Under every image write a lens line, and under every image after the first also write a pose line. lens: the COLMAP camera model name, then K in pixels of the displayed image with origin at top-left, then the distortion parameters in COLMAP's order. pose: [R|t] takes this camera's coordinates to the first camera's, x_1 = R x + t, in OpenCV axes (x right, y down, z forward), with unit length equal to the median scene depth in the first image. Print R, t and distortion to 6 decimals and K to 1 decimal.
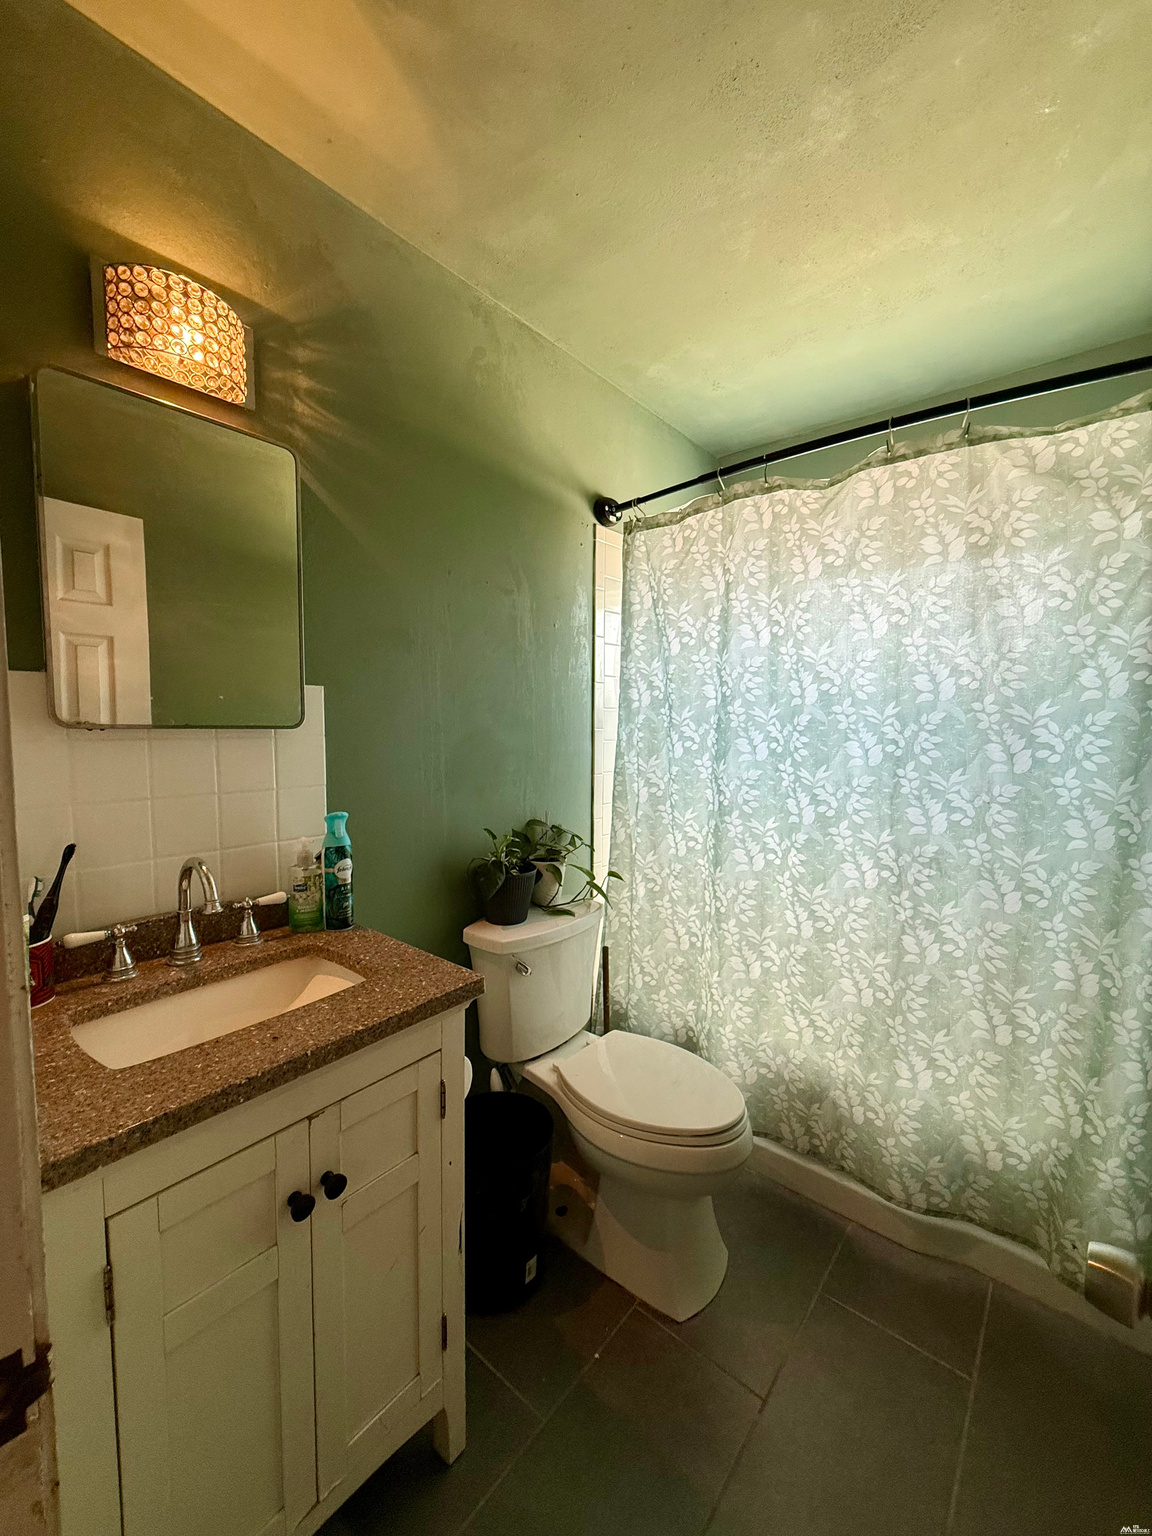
lens RADIAL K [[613.2, 0, 576.0], [0, 613.2, 768.0], [0, 0, 1]] dist [-0.001515, 0.000483]
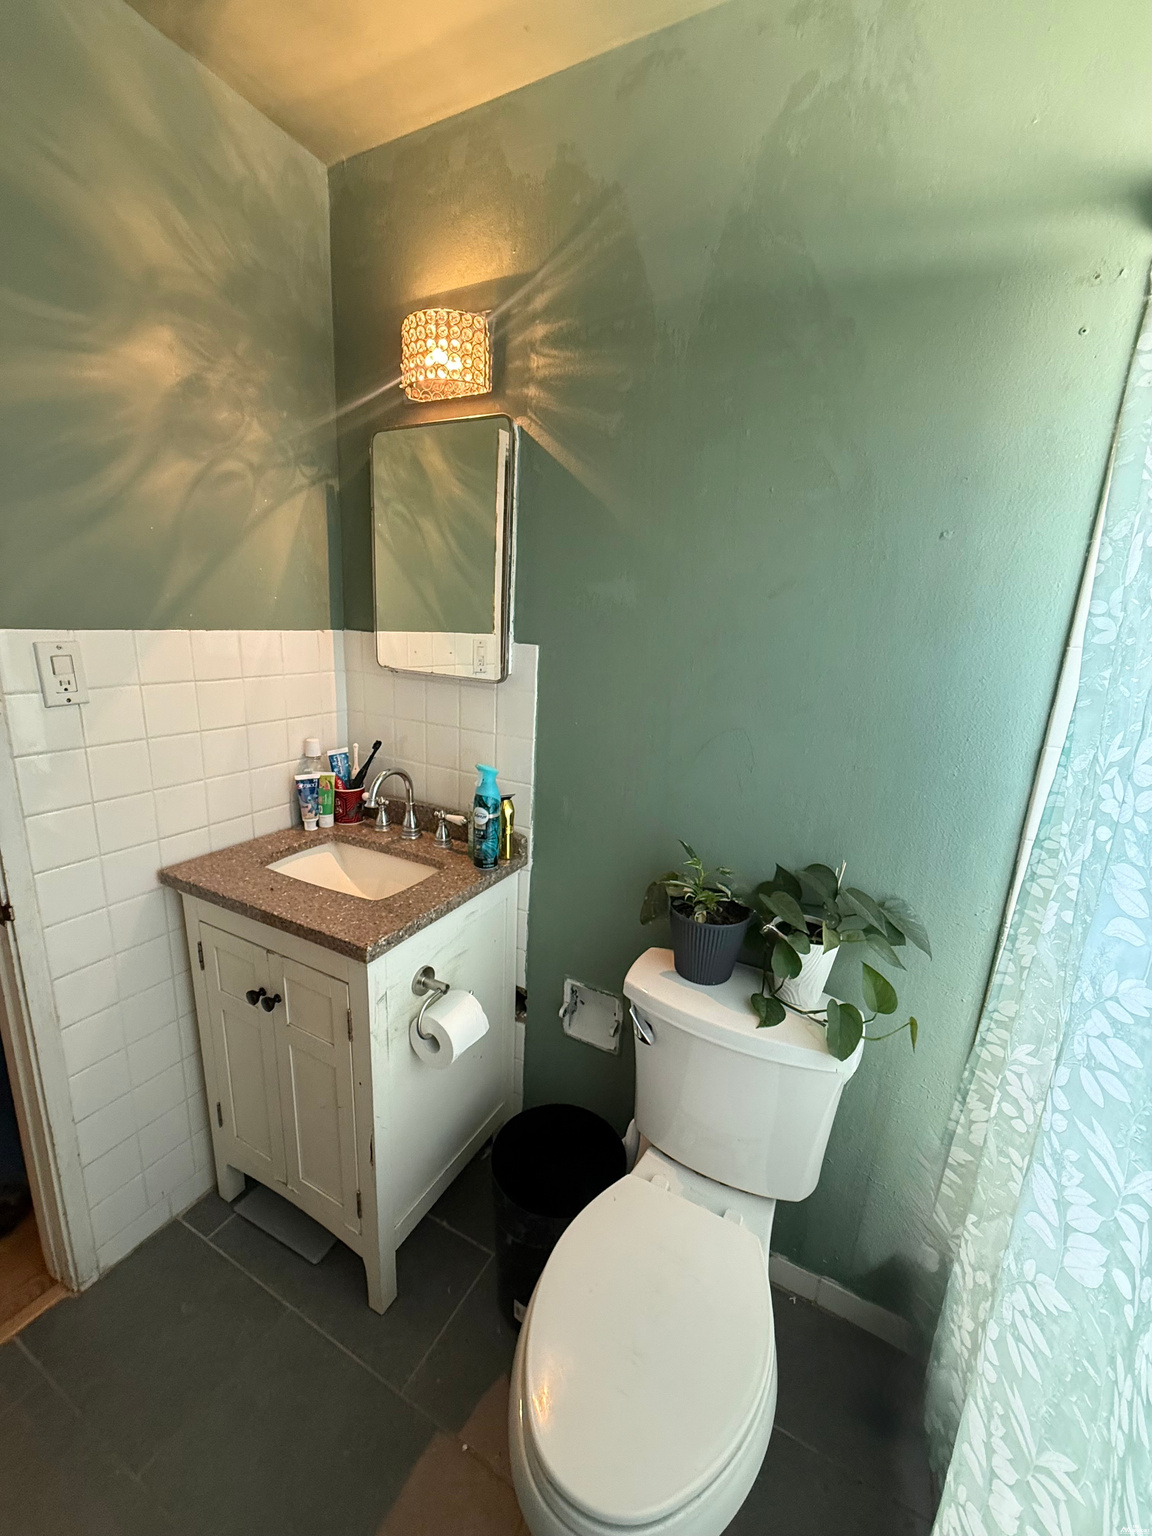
lens RADIAL K [[613.2, 0, 576.0], [0, 613.2, 768.0], [0, 0, 1]] dist [-0.001515, 0.000483]
pose [[0.204356, 0.234504, -0.950393, 0.666217], [-0.125240, 0.969166, 0.212207, -0.169506], [0.970852, 0.075662, 0.227424, 0.890328]]
